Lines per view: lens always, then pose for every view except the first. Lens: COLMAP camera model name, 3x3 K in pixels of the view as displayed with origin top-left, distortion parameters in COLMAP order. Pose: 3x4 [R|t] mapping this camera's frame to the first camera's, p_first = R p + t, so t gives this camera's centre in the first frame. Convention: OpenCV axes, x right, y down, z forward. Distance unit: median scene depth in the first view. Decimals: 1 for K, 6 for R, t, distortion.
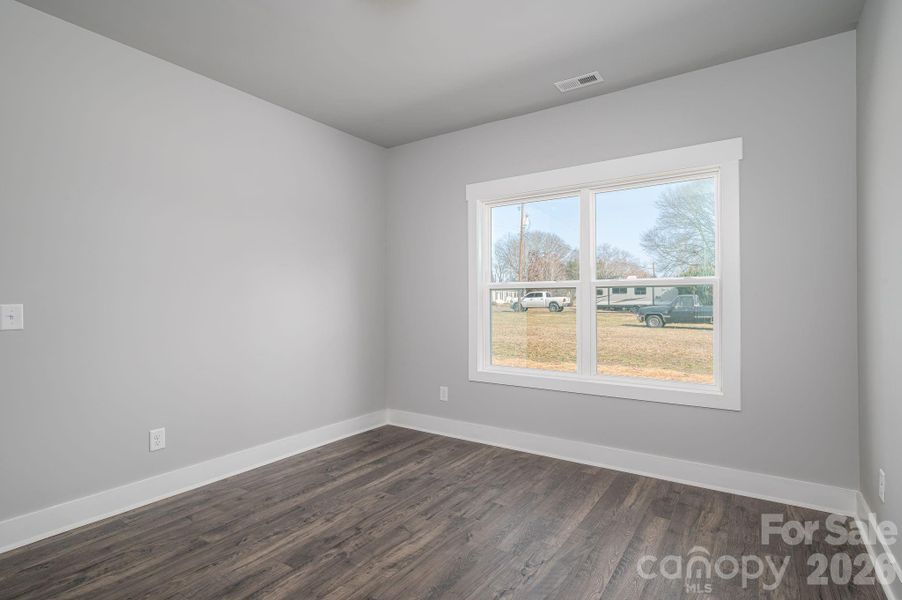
lens RADIAL K [[453.1, 0, 452.7], [0, 453.1, 298.3], [0, 0, 1]] dist [0.002476, -0.000503]
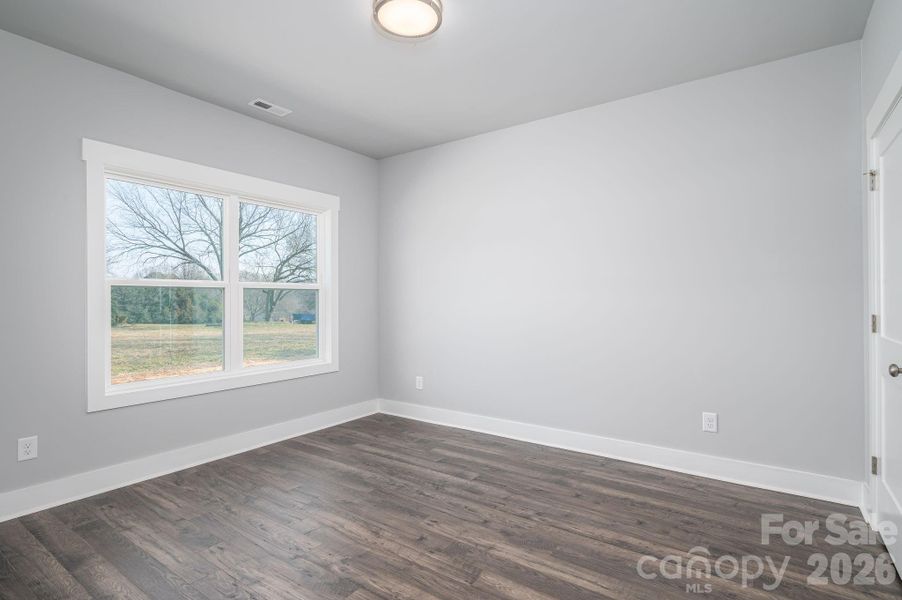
lens RADIAL K [[453.1, 0, 443.8], [0, 453.1, 302.6], [0, 0, 1]] dist [0.002476, -0.000503]
pose [[0.039496, -0.004067, 0.999211, -0.837624], [0.000658, 0.999992, 0.004045, 0.005517], [-0.999220, 0.000498, 0.039498, 0.522424]]
